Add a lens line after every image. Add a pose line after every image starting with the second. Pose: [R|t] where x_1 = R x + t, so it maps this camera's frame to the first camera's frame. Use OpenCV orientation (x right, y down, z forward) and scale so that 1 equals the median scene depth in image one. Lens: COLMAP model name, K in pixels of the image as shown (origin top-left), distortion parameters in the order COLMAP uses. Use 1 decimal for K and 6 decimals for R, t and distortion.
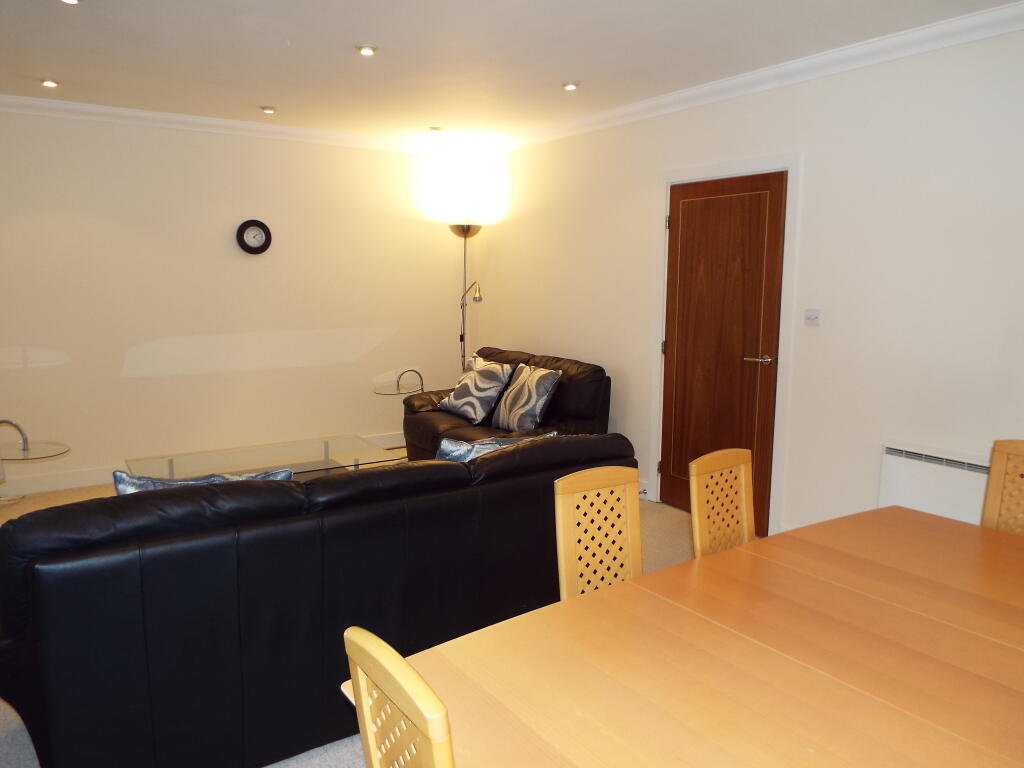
lens RADIAL K [[761.1, 0, 512.0], [0, 761.1, 384.0], [0, 0, 1]] dist [-0.000181, 0.007745]
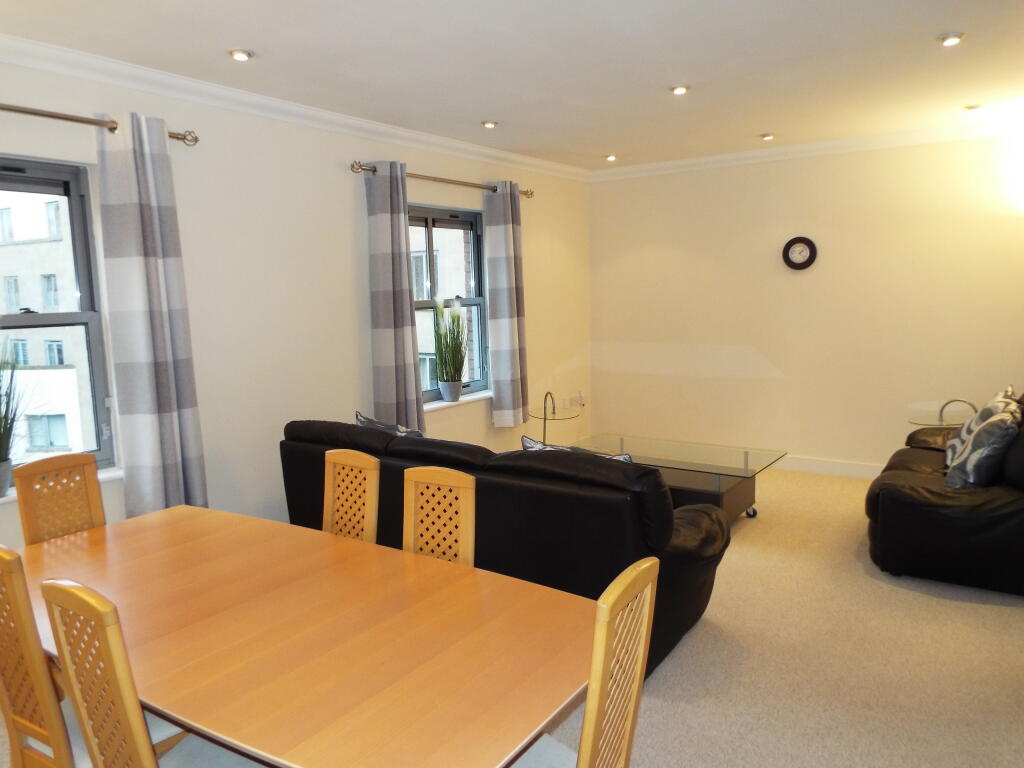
lens RADIAL K [[761.1, 0, 512.0], [0, 761.1, 384.0], [0, 0, 1]] dist [-0.000181, 0.007745]
pose [[0.364451, 0.102415, -0.925574, 0.560522], [-0.106253, 0.992016, 0.067929, -0.049717], [0.925141, 0.073588, 0.372423, 0.291451]]
